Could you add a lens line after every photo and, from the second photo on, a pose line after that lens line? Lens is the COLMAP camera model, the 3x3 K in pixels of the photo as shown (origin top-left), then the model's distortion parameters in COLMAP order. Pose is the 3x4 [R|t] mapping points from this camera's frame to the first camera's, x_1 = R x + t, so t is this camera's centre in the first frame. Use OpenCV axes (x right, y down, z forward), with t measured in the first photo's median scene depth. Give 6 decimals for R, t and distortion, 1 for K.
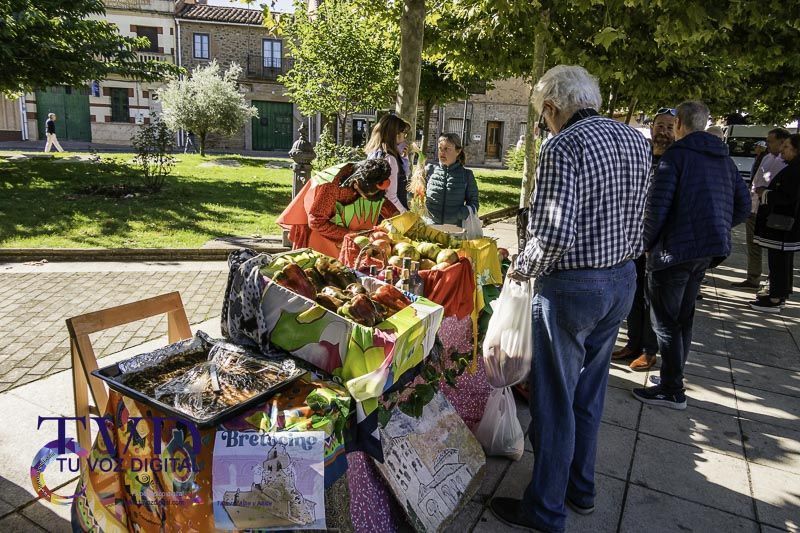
lens RADIAL K [[557.7, 0, 398.2], [0, 557.7, 263.6], [0, 0, 1]] dist [0.006161, -0.011818]
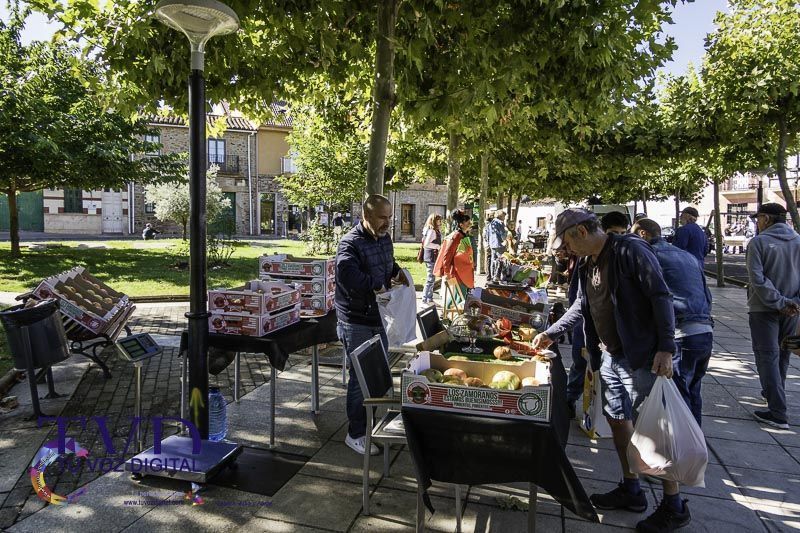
lens RADIAL K [[557.7, 0, 400.2], [0, 557.7, 265.5], [0, 0, 1]] dist [0.006161, -0.011818]
pose [[0.977766, -0.044005, 0.205029, -0.158234], [0.071149, 0.989353, -0.126960, 0.041792], [-0.197259, 0.138725, 0.970487, -0.229139]]
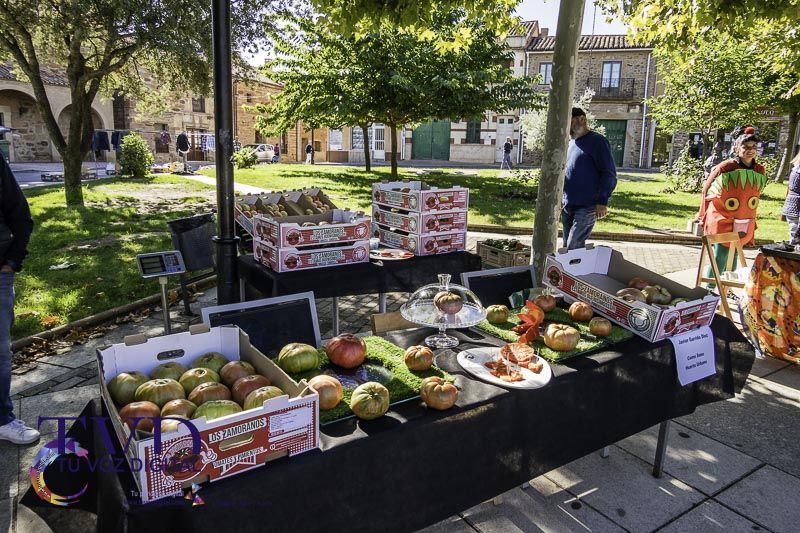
lens RADIAL K [[557.7, 0, 399.4], [0, 557.7, 265.9], [0, 0, 1]] dist [0.006161, -0.011818]
pose [[0.872732, 0.077001, -0.482089, -0.058030], [-0.088560, 0.996070, -0.001226, 0.033449], [0.480100, 0.043764, 0.876121, -0.160367]]
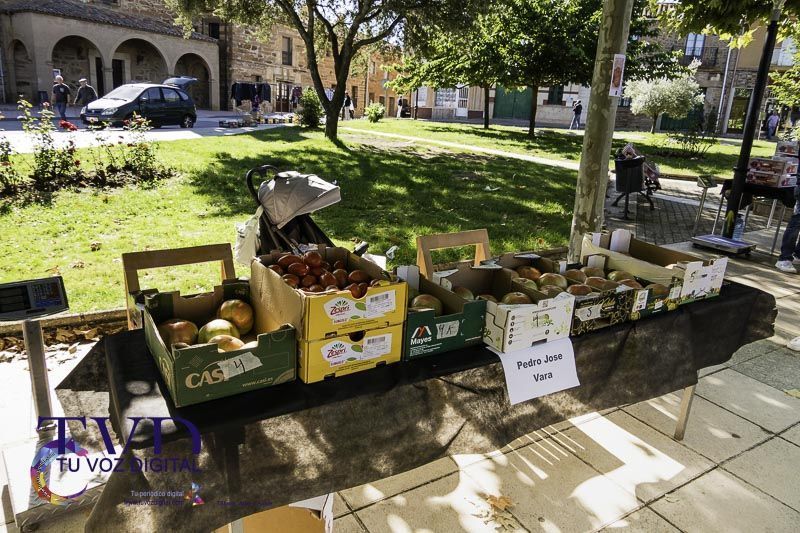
lens RADIAL K [[557.7, 0, 401.3], [0, 557.7, 266.7], [0, 0, 1]] dist [0.006161, -0.011818]
pose [[0.861285, 0.146980, -0.486400, -0.189963], [-0.125810, 0.989130, 0.076119, 0.083879], [0.492301, -0.004366, 0.870414, -0.402555]]
